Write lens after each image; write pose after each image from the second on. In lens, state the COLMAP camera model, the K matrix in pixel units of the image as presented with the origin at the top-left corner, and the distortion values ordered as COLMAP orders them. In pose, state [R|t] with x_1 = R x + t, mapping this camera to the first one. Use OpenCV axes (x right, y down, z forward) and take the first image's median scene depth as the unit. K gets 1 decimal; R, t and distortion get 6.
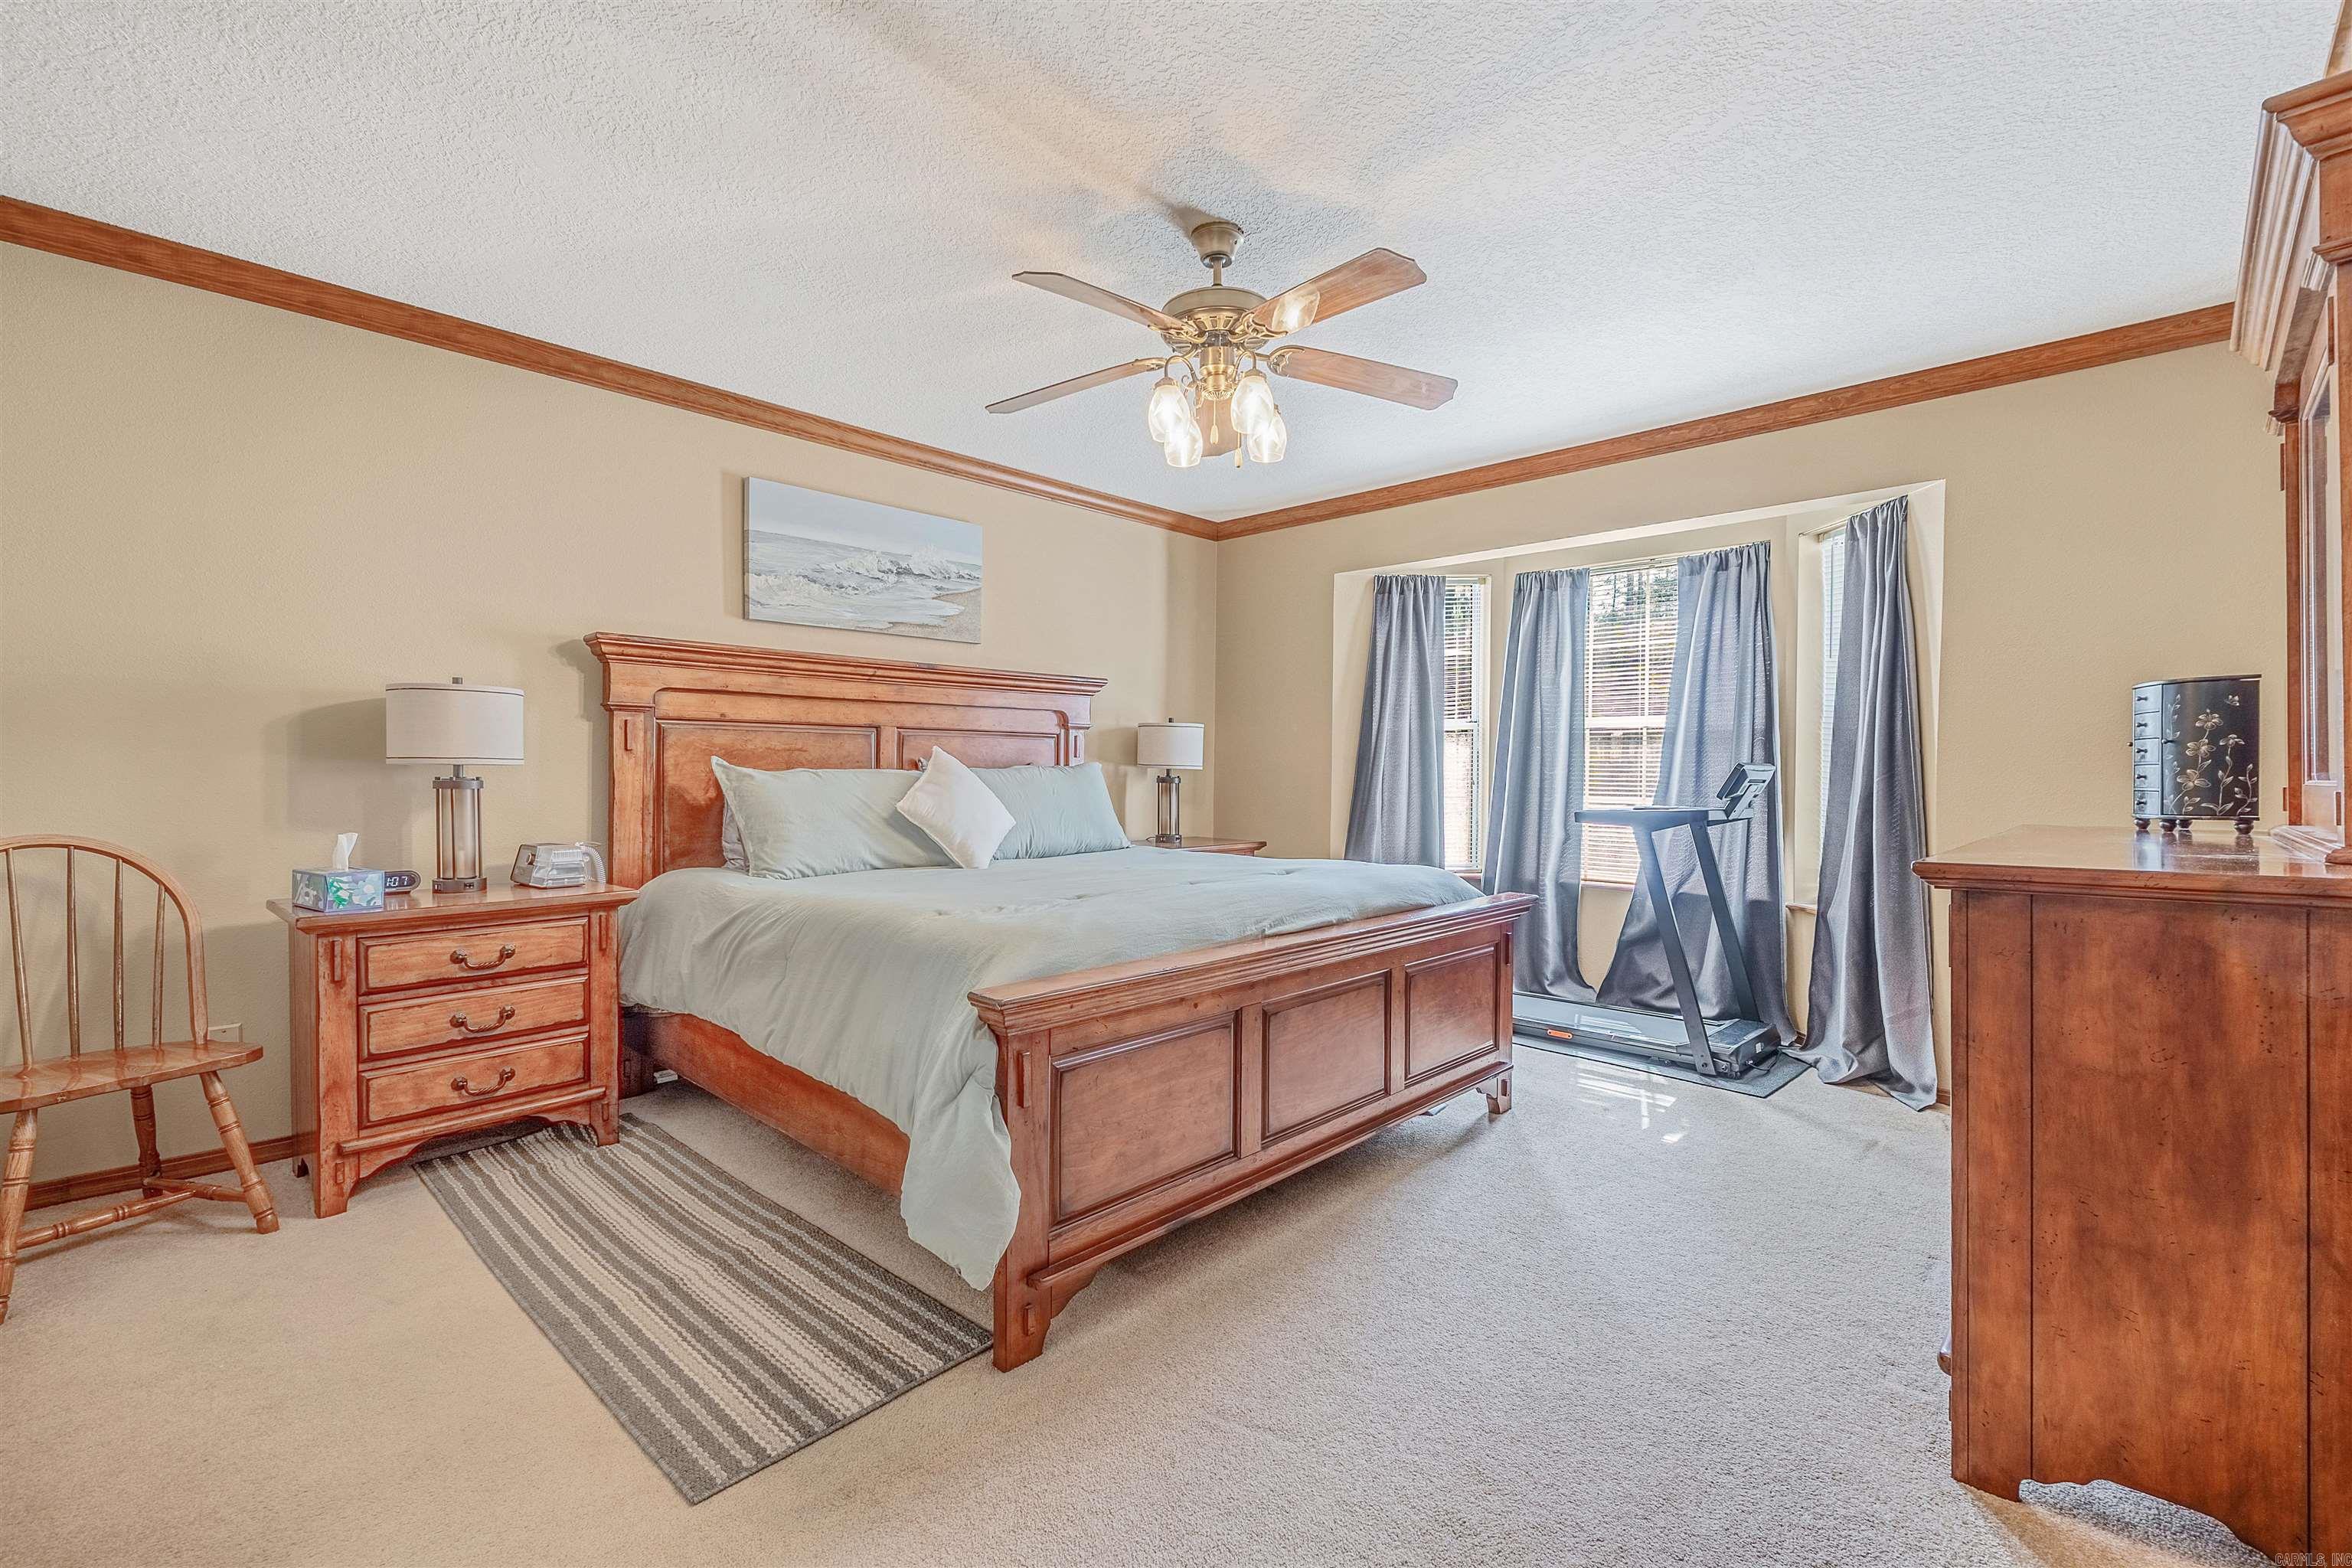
lens RADIAL K [[966.0, 0, 1077.3], [0, 966.0, 831.3], [0, 0, 1]] dist [-0.001386, -0.000015]
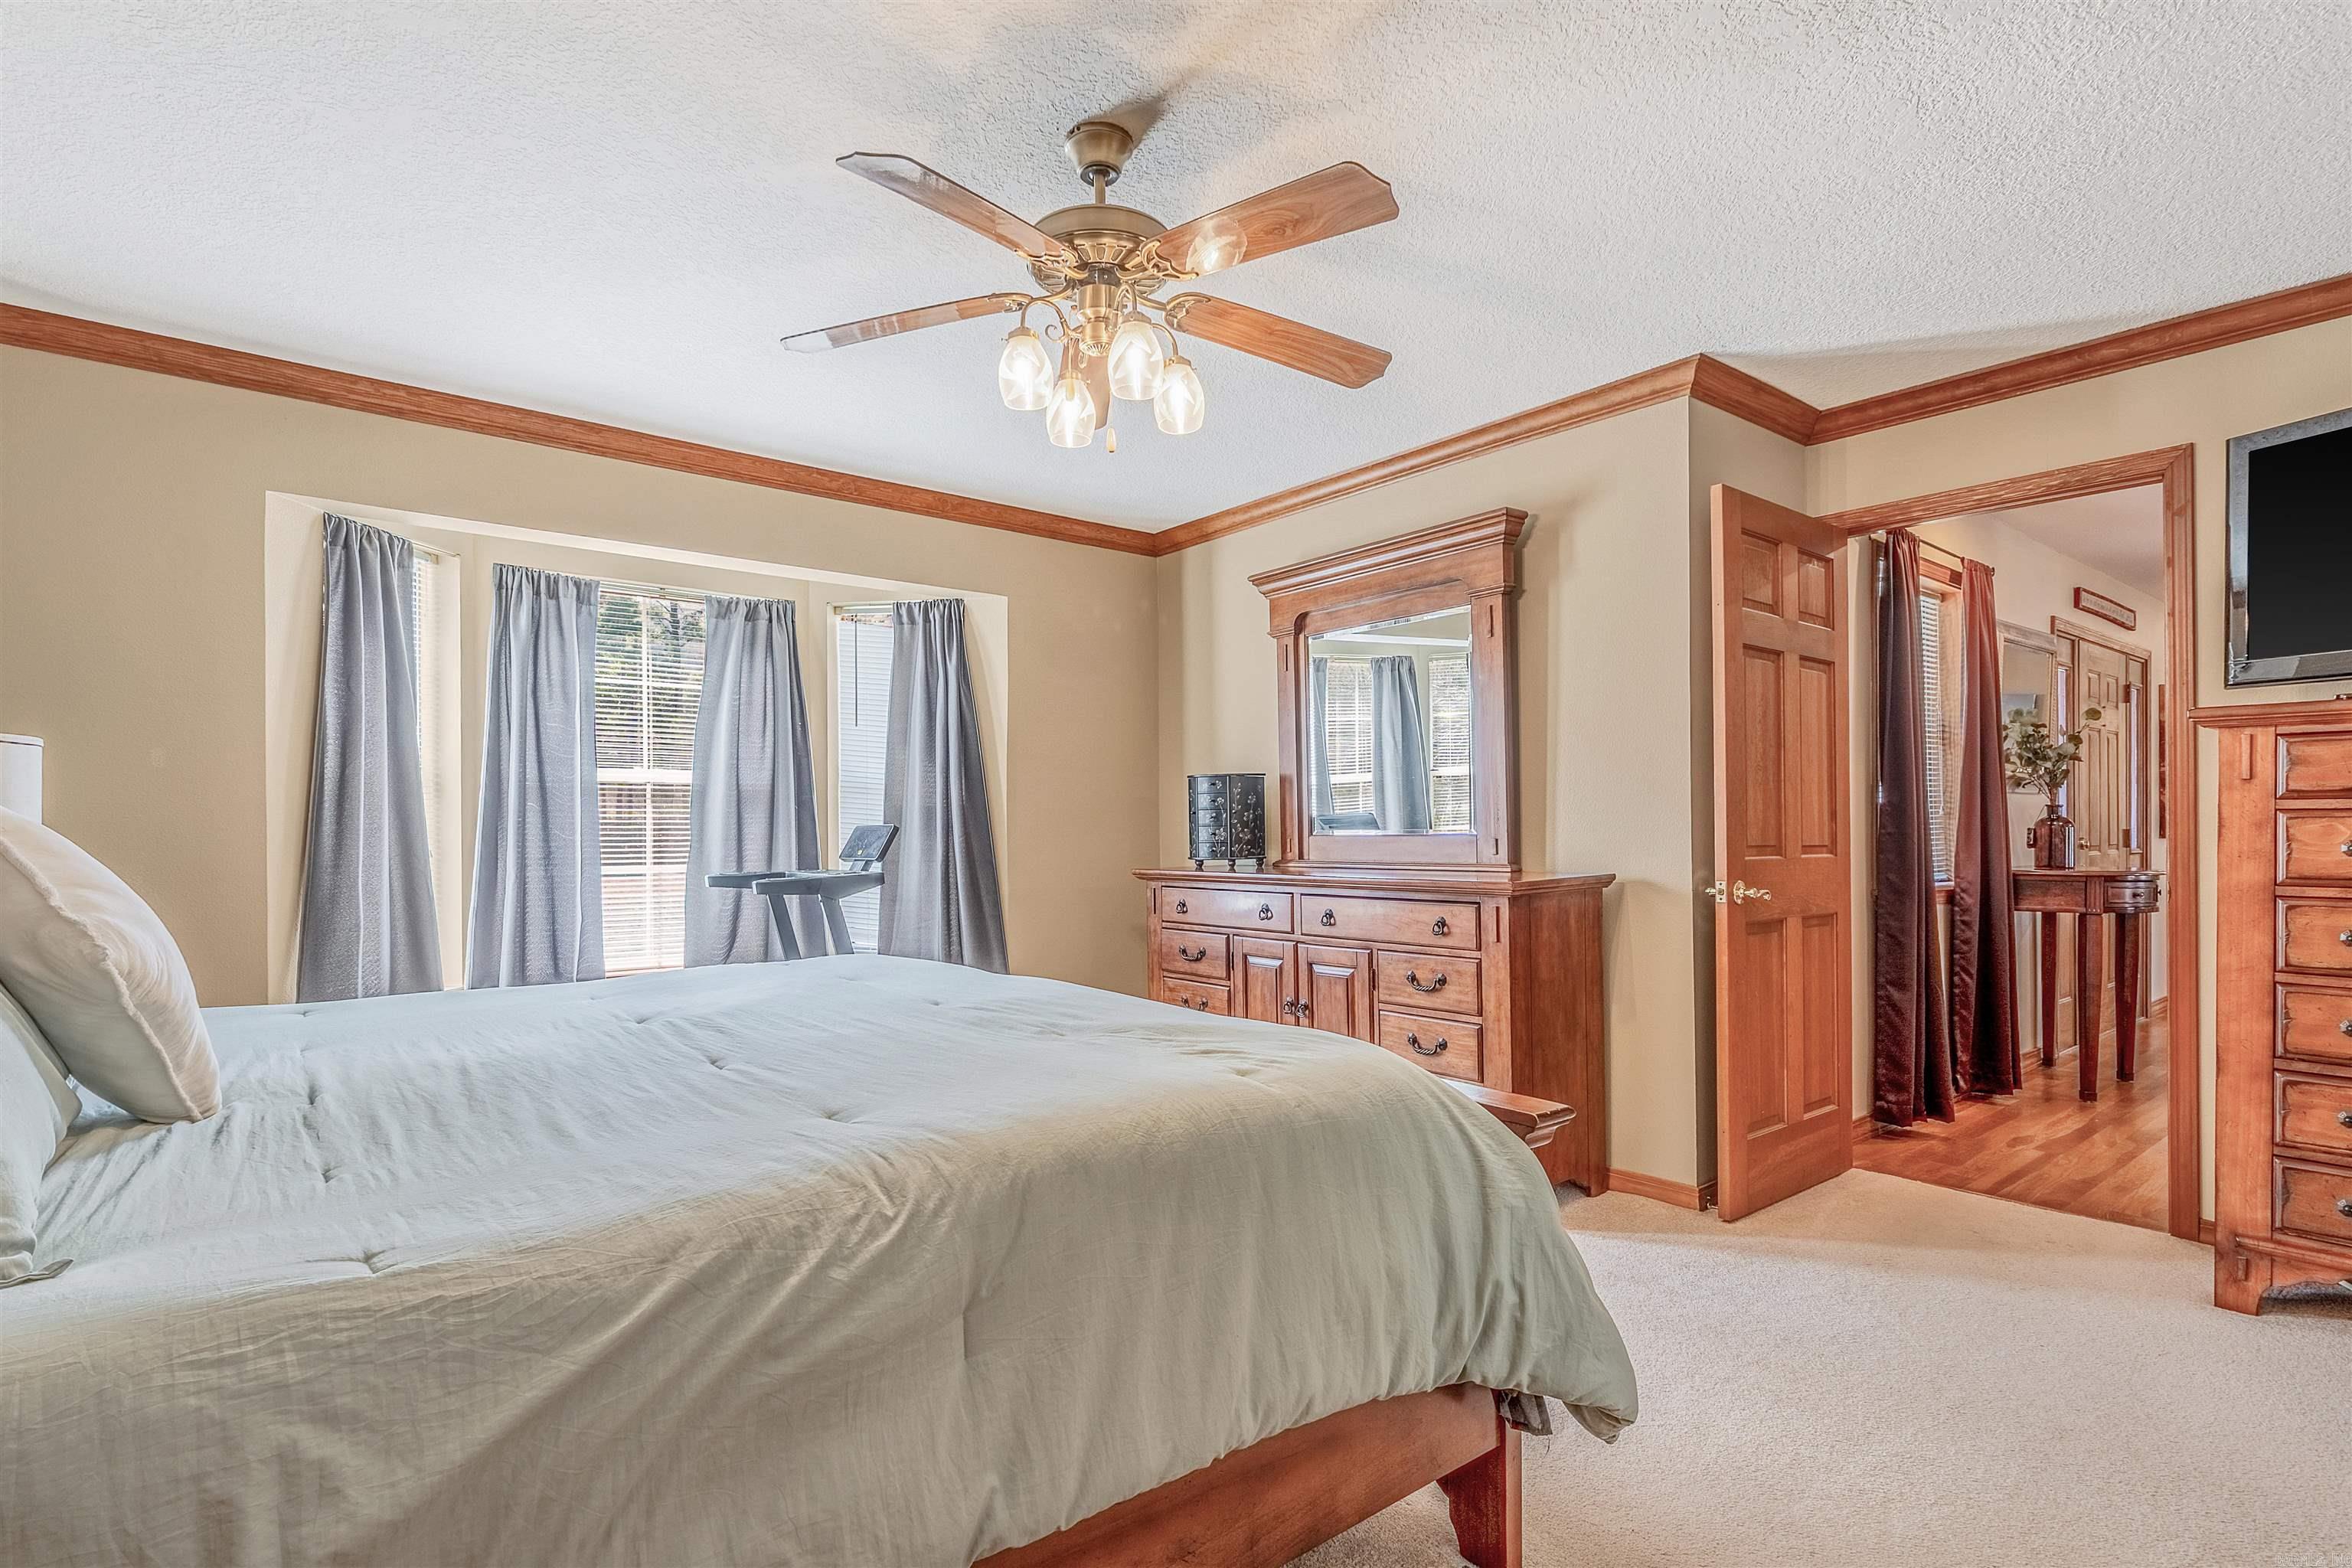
lens RADIAL K [[1194.3, 0, 1180.8], [0, 1194.3, 832.5], [0, 0, 1]] dist [0.001915, 0.000143]
pose [[0.058379, -0.010172, 0.998243, -0.481391], [0.073984, 0.997242, 0.005835, -0.043079], [-0.995549, 0.073514, 0.058971, 0.550702]]
